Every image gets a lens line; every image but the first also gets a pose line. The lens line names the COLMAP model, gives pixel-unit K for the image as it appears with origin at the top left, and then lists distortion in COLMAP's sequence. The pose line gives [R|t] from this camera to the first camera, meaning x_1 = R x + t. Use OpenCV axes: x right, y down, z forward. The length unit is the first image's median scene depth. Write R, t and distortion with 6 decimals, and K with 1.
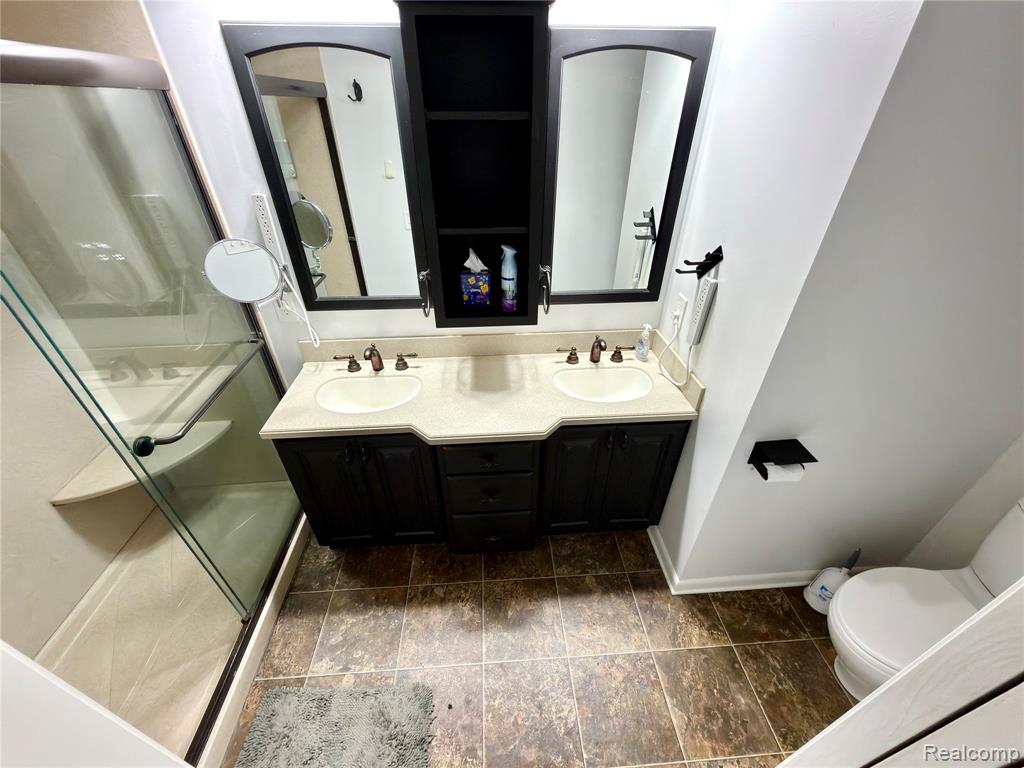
lens RADIAL K [[407.6, 0, 508.5], [0, 407.6, 383.6], [0, 0, 1]] dist [0.001190, -0.000106]
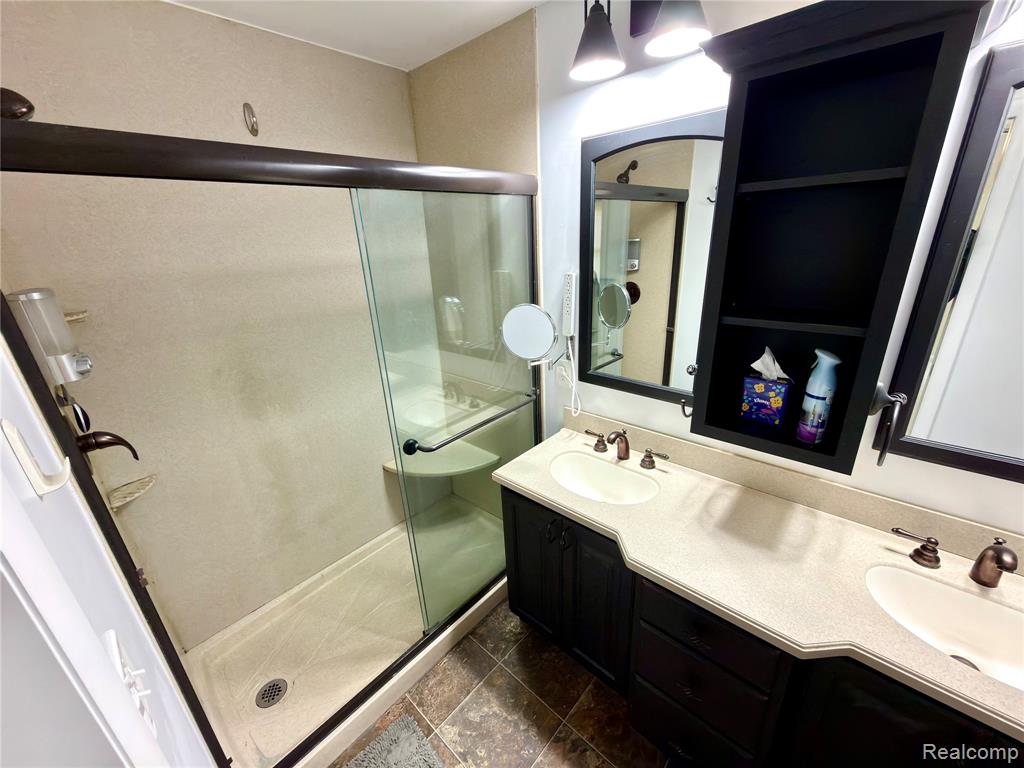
lens RADIAL K [[407.6, 0, 513.1], [0, 407.6, 385.7], [0, 0, 1]] dist [0.001190, -0.000106]
pose [[0.692705, 0.221387, -0.686402, 0.103411], [-0.364423, 0.928731, -0.068224, -0.036367], [0.622379, 0.297400, 0.724015, 0.157722]]
